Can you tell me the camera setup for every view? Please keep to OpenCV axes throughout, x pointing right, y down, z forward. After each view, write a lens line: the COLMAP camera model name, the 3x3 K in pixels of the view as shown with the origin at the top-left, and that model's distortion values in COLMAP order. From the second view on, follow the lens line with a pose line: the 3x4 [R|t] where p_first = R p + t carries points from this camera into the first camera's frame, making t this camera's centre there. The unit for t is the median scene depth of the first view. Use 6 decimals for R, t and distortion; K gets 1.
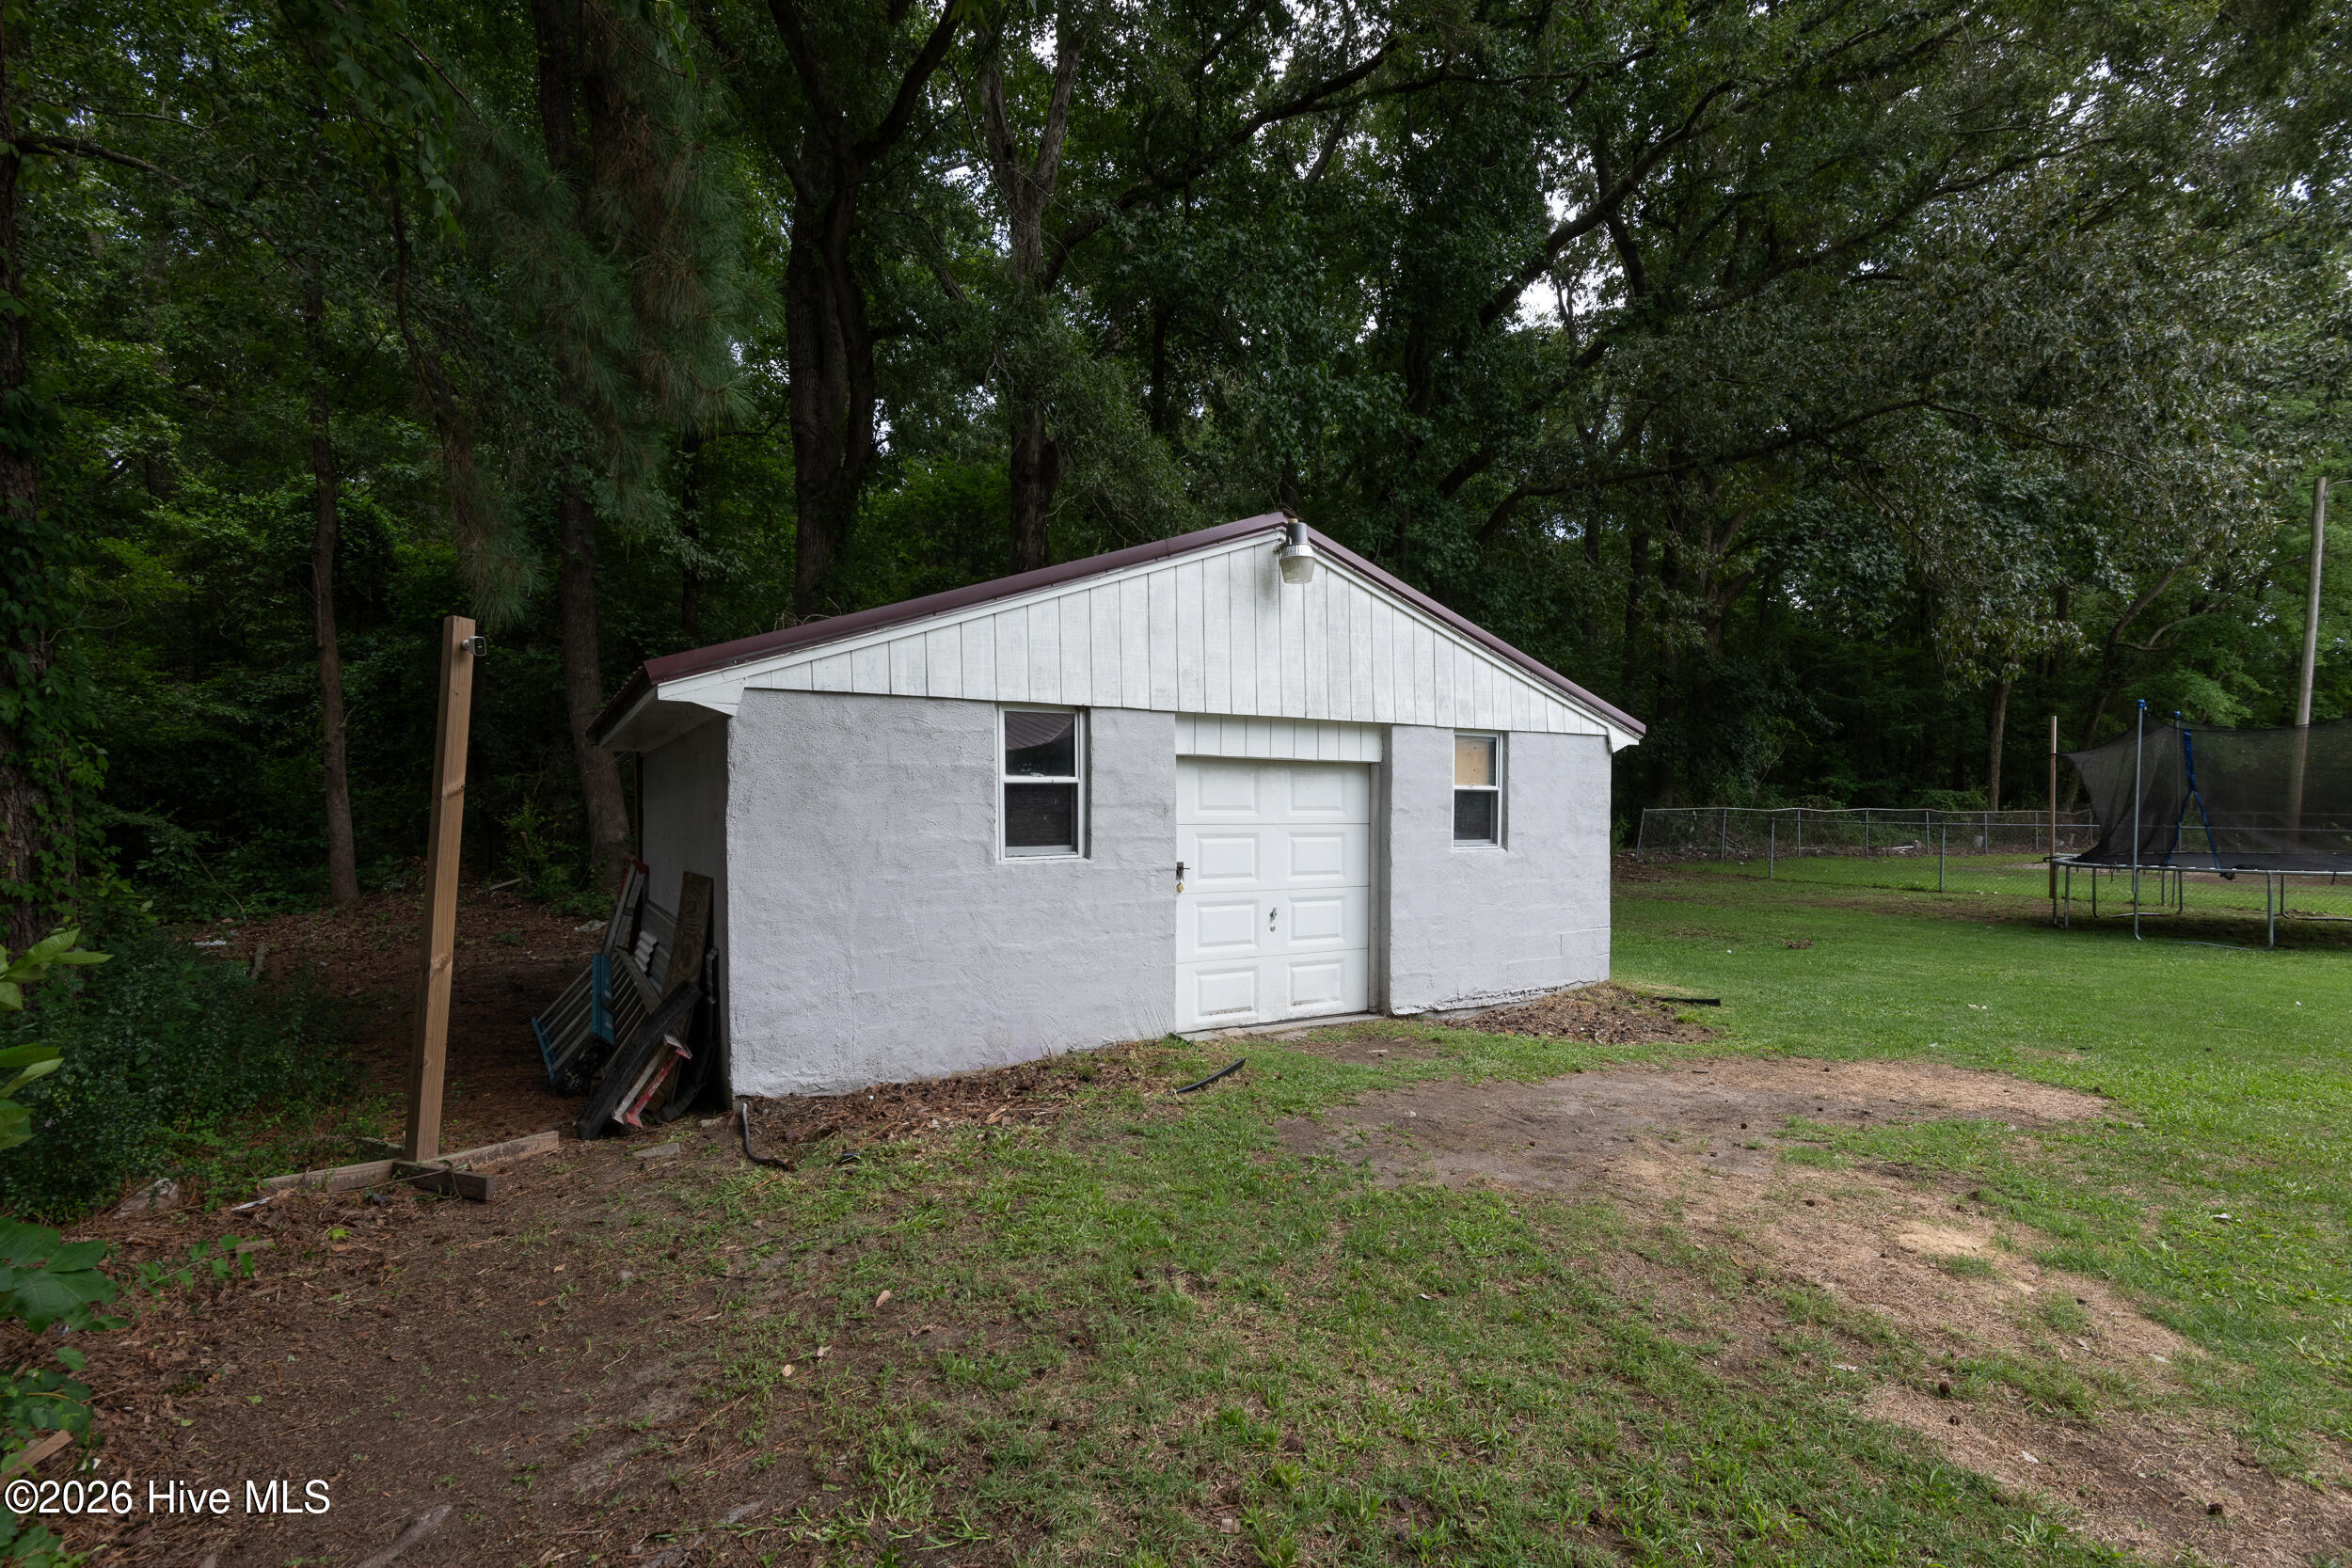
lens RADIAL K [[1113.6, 0, 1198.9], [0, 1113.6, 802.2], [0, 0, 1]] dist [0.032468, -0.011952]
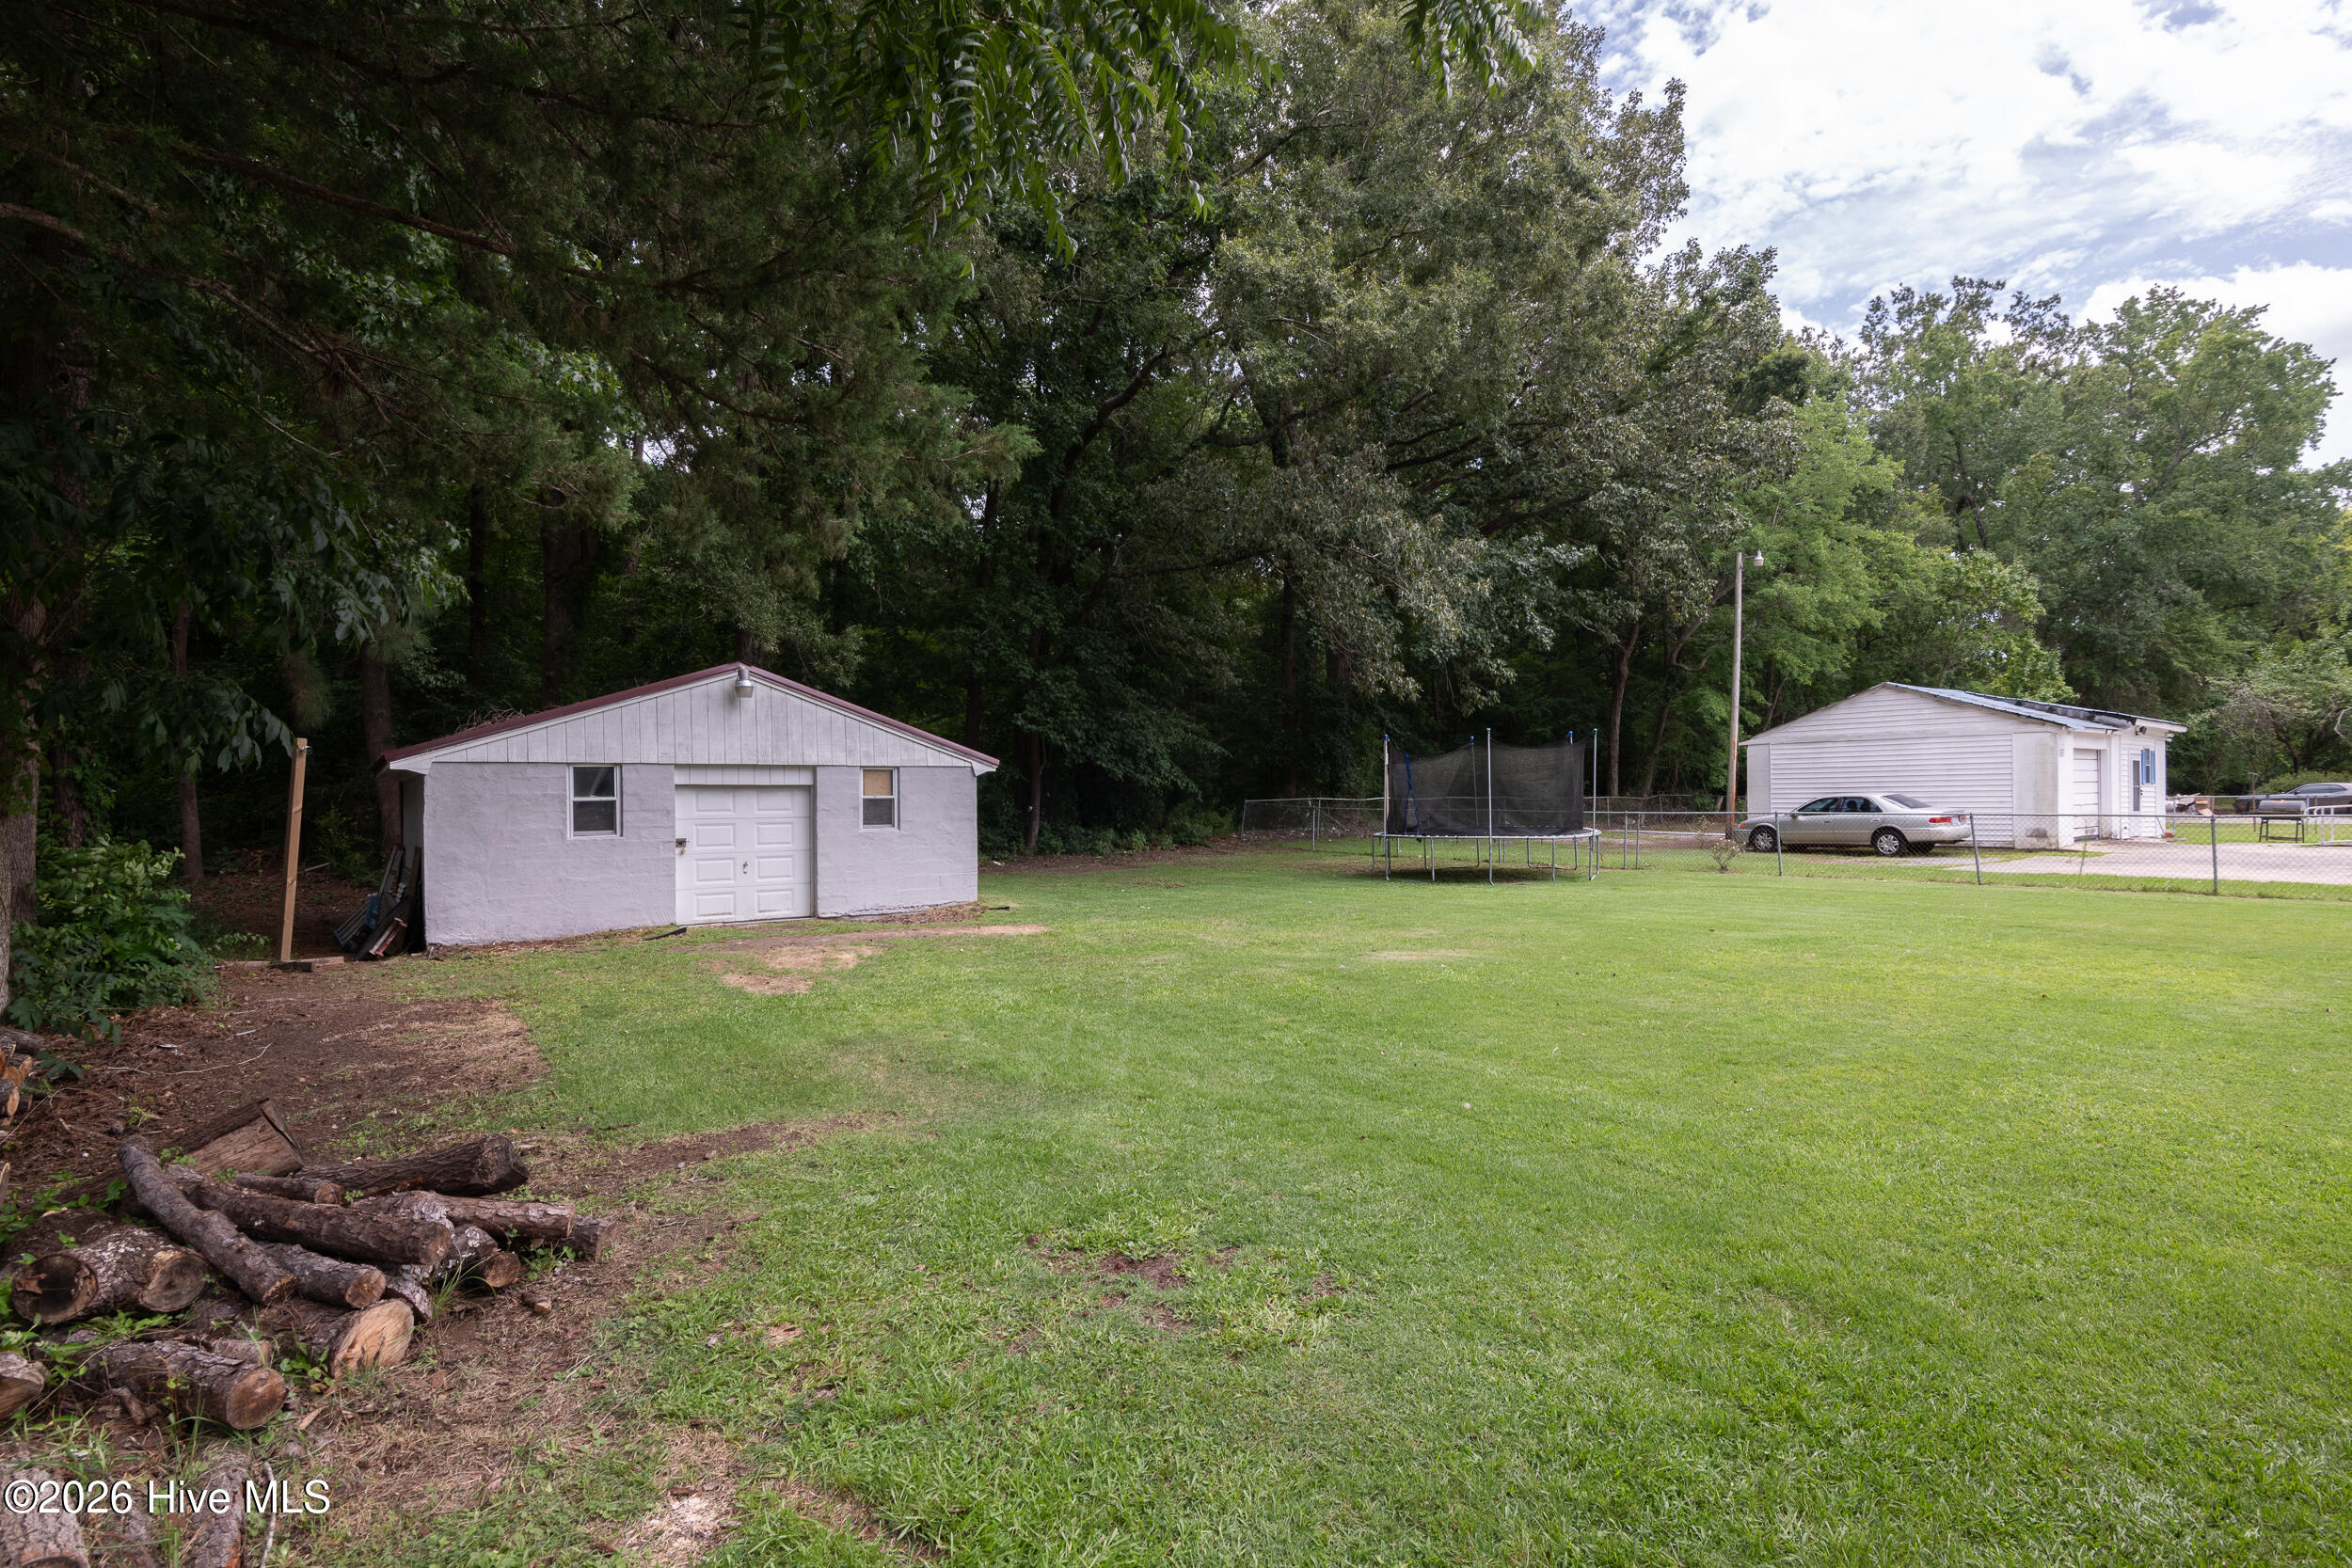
lens RADIAL K [[1113.6, 0, 1154.3], [0, 1113.6, 772.2], [0, 0, 1]] dist [0.032468, -0.011952]
pose [[0.998745, -0.011235, 0.048812, 0.733272], [0.012186, 0.999741, -0.019232, -0.016007], [-0.048583, 0.019802, 0.998623, -1.046877]]
